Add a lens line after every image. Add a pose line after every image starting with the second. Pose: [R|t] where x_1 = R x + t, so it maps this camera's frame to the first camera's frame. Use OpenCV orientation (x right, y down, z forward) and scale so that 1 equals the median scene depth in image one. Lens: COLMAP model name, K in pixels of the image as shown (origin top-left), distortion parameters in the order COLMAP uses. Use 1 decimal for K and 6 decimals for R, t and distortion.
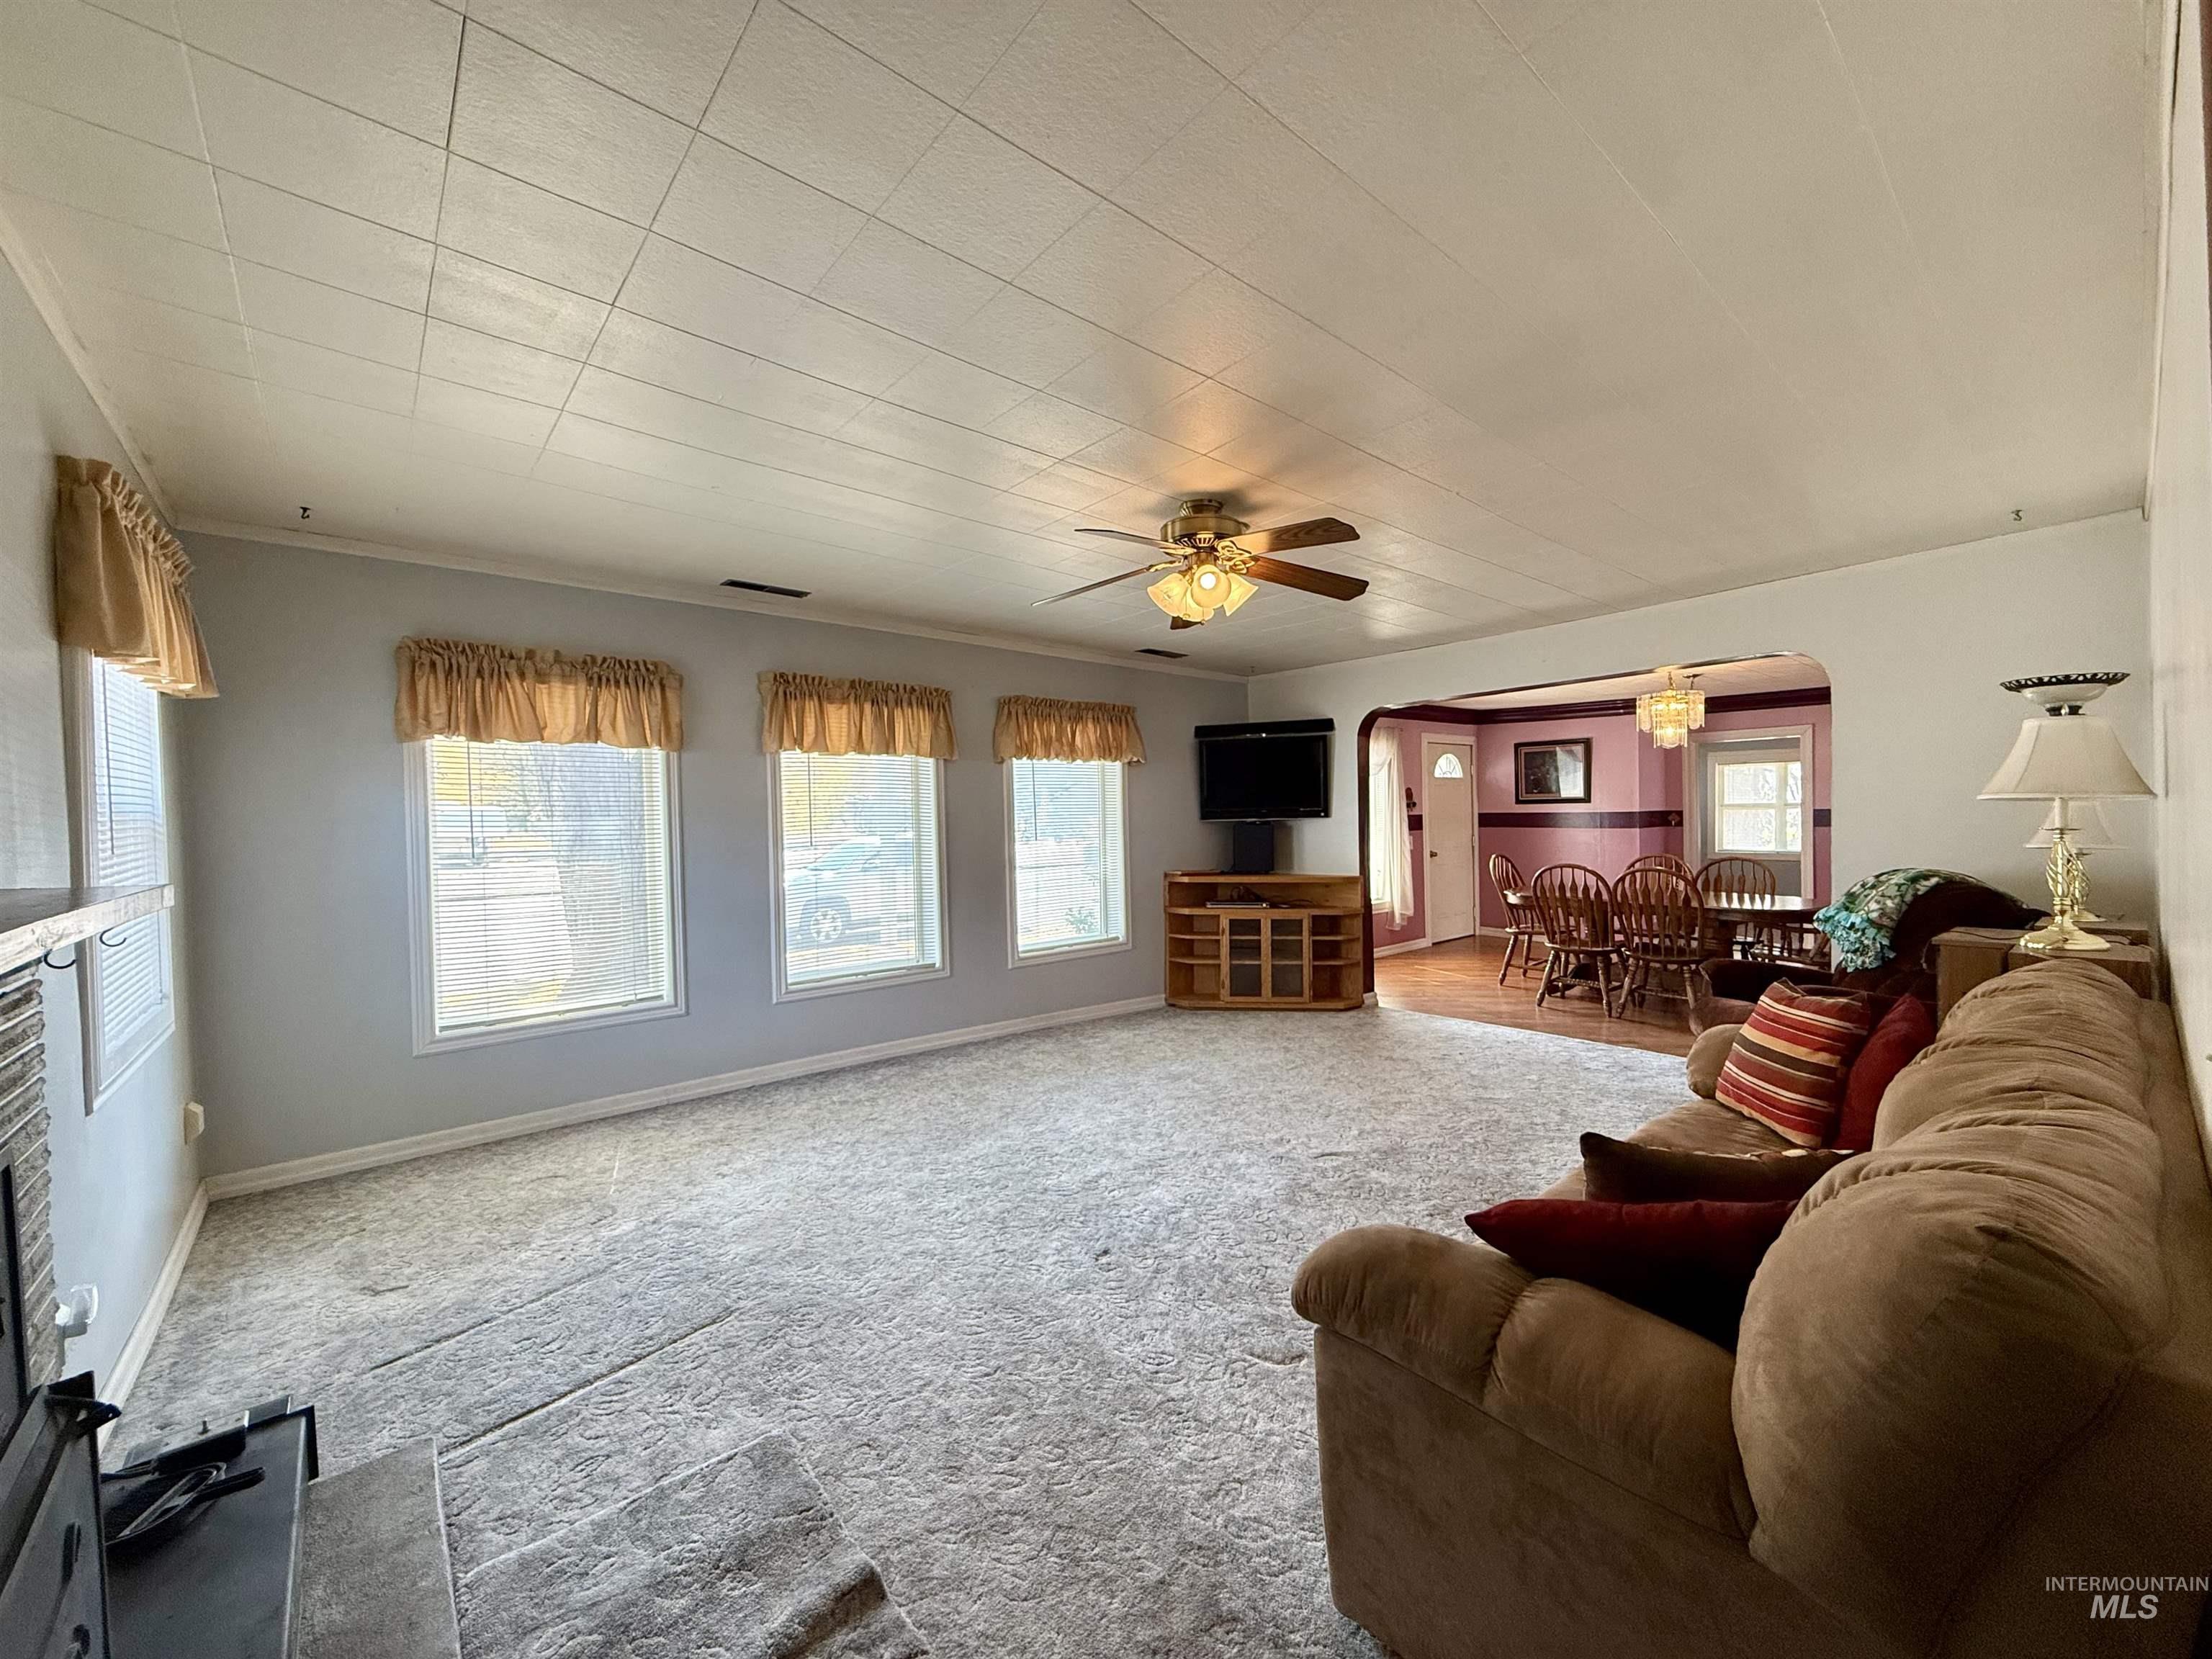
lens RADIAL K [[878.5, 0, 1103.4], [0, 878.5, 827.3], [0, 0, 1]] dist [0.002610, 0.000137]
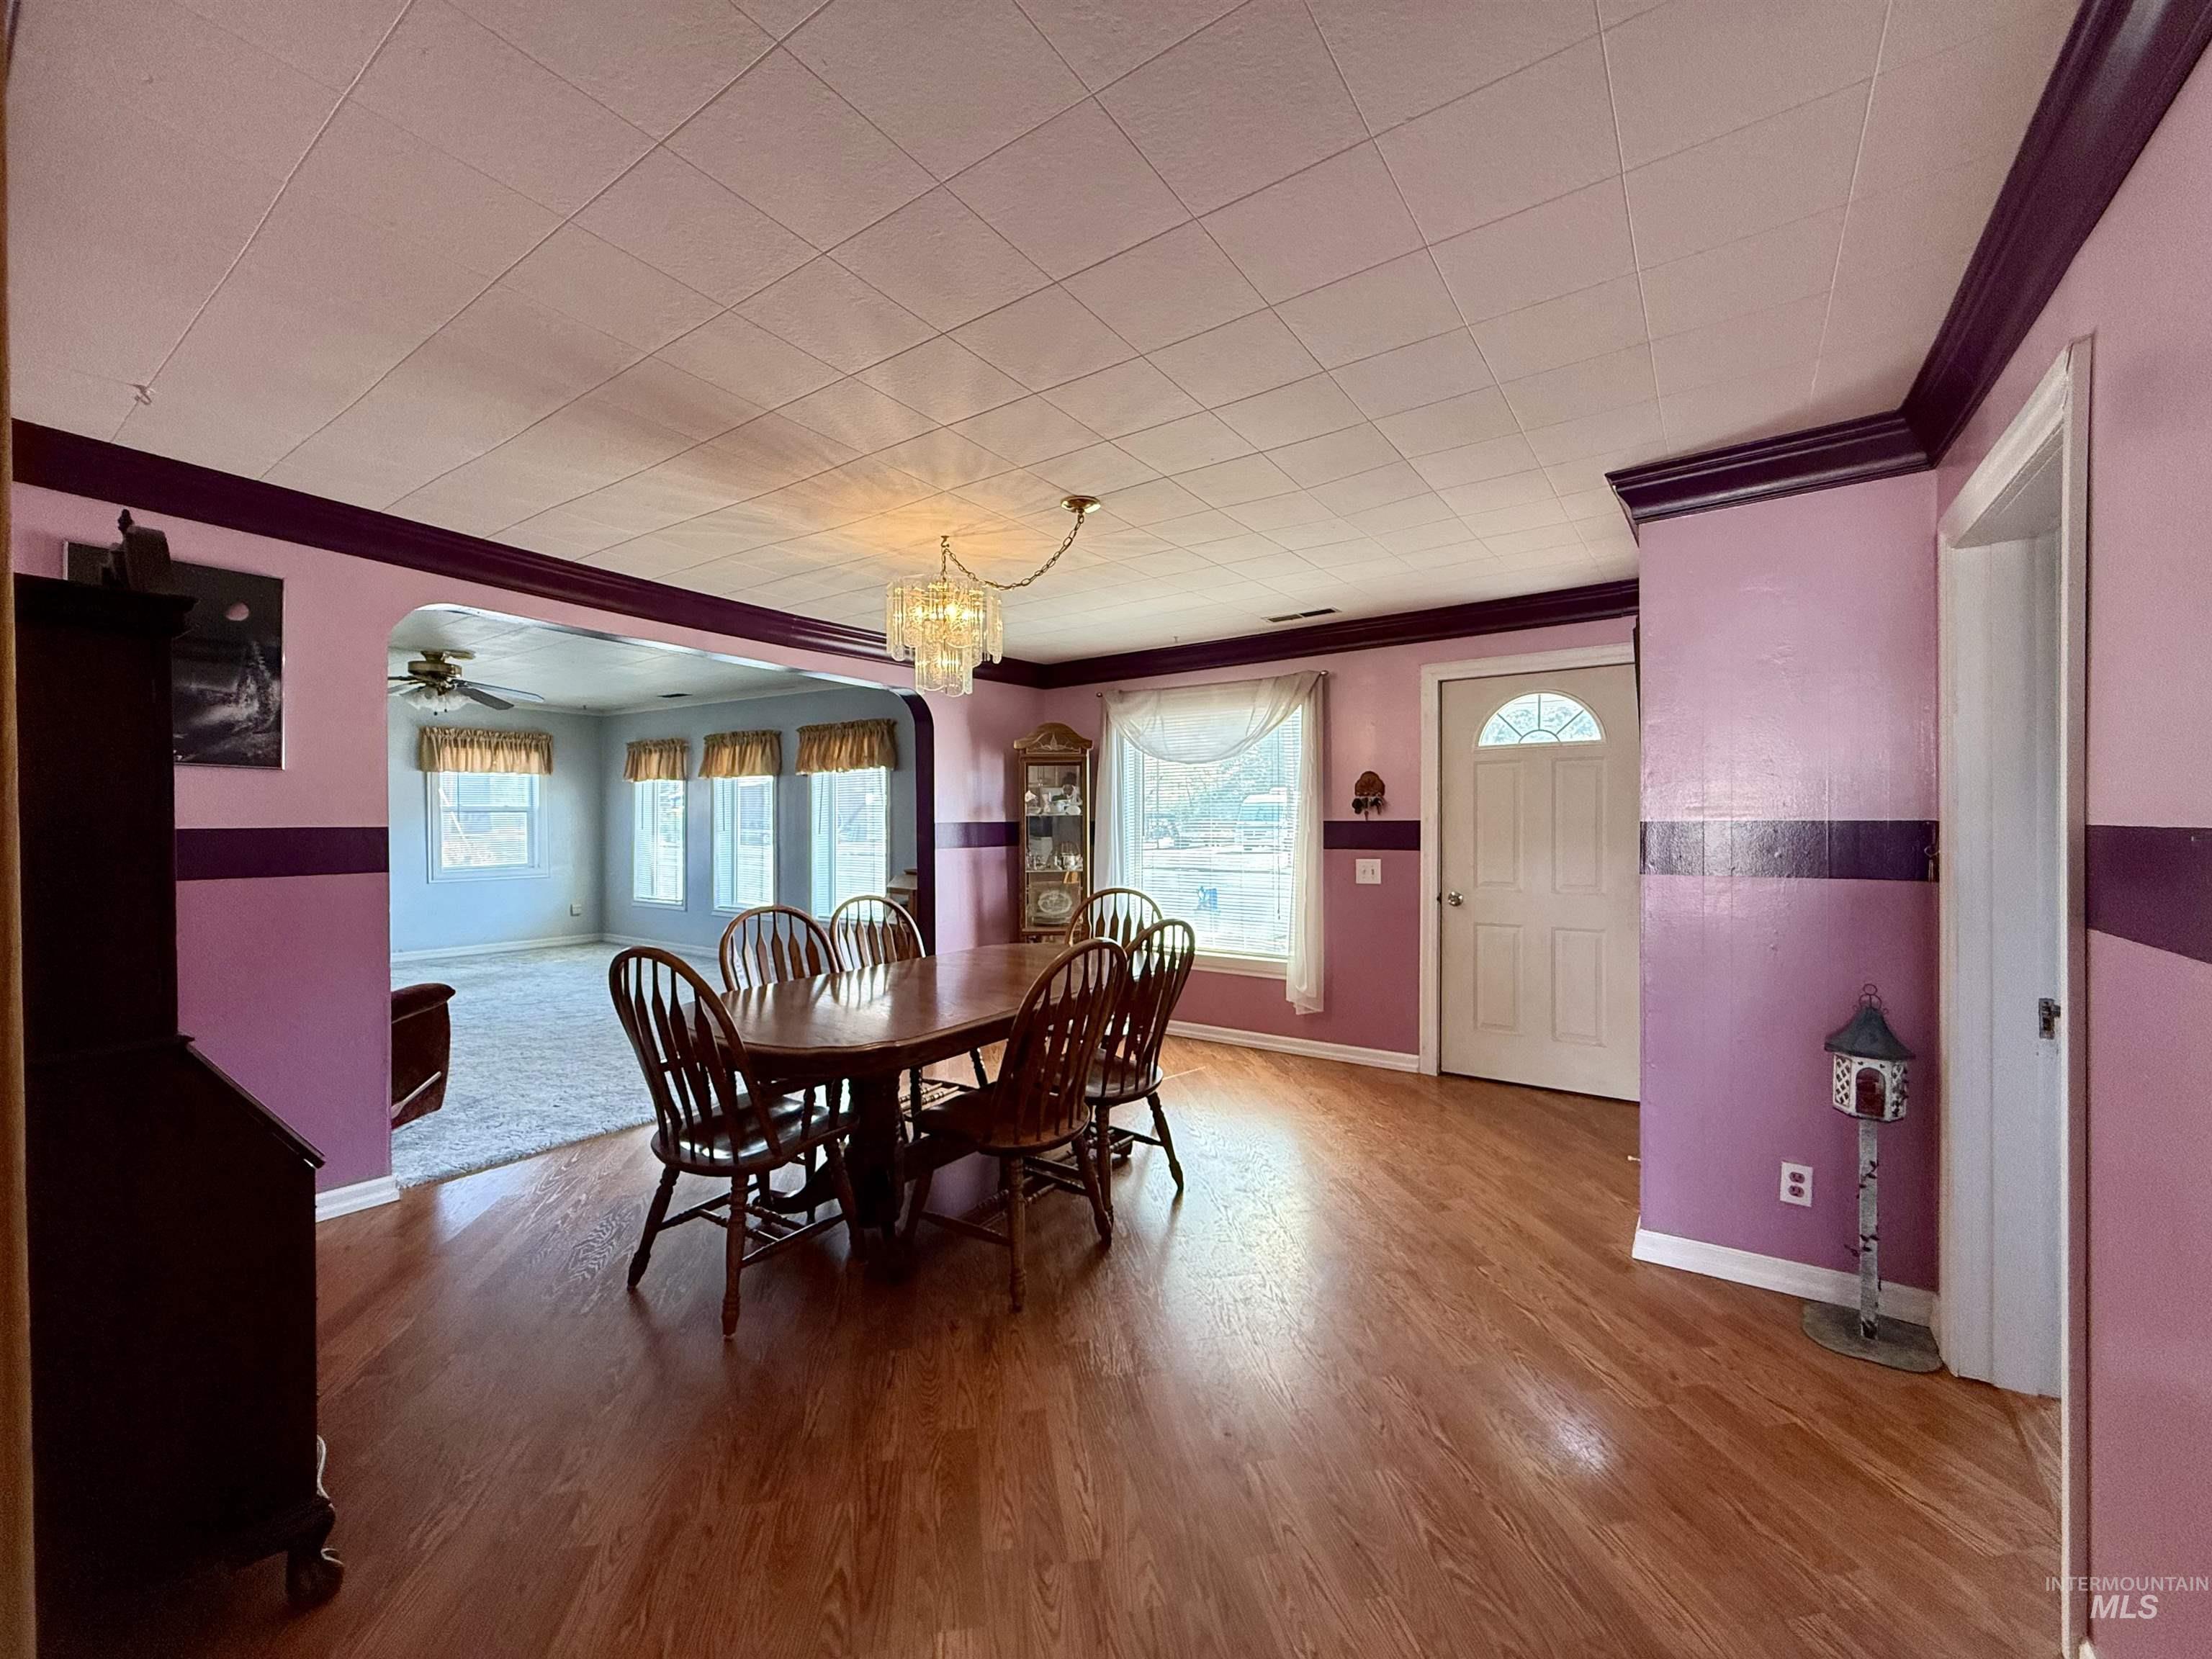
lens RADIAL K [[878.5, 0, 1103.4], [0, 878.5, 827.3], [0, 0, 1]] dist [0.002610, 0.000137]
pose [[0.242210, 0.031875, -0.969700, 1.387629], [-0.008579, 0.999491, 0.030711, -0.041248], [0.970186, 0.000881, 0.242360, 1.155178]]
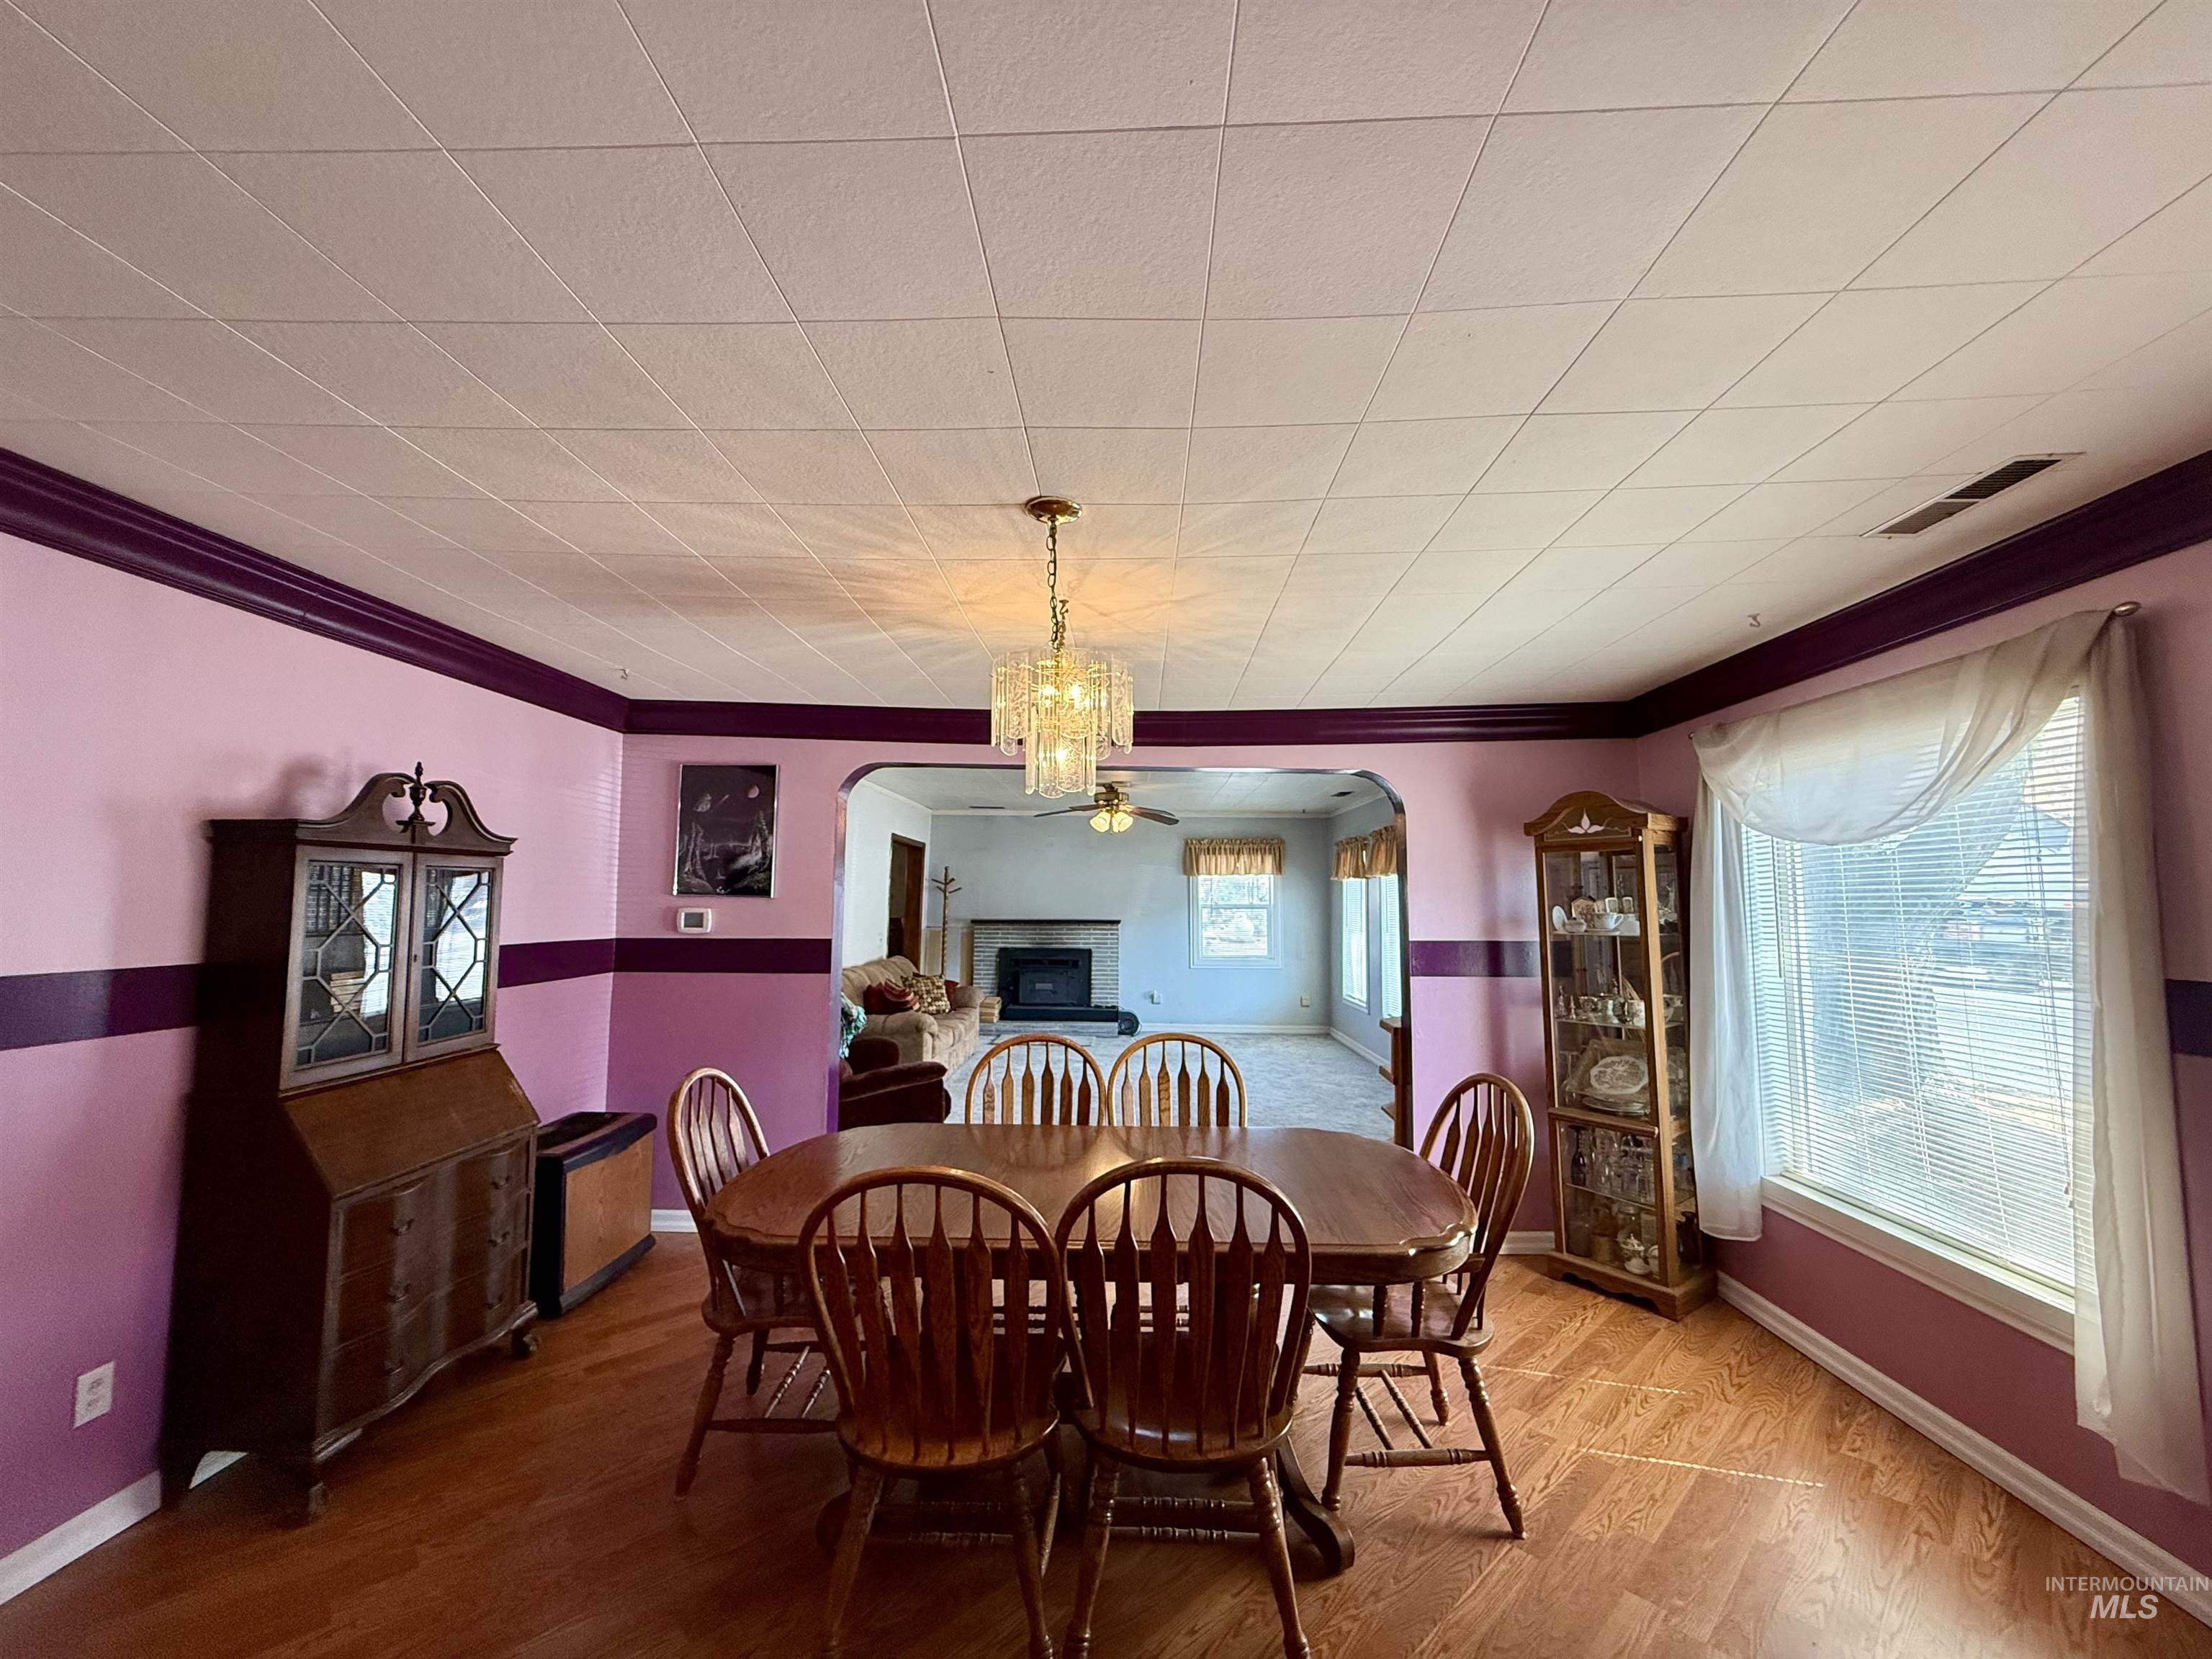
lens RADIAL K [[880.3, 0, 1099.4], [0, 880.3, 831.5], [0, 0, 1]] dist [0.001915, -0.000150]
pose [[-0.684286, -0.037999, -0.728223, 1.103585], [0.008612, 0.998151, -0.060177, -0.064773], [0.729163, -0.047450, -0.682693, 1.539306]]
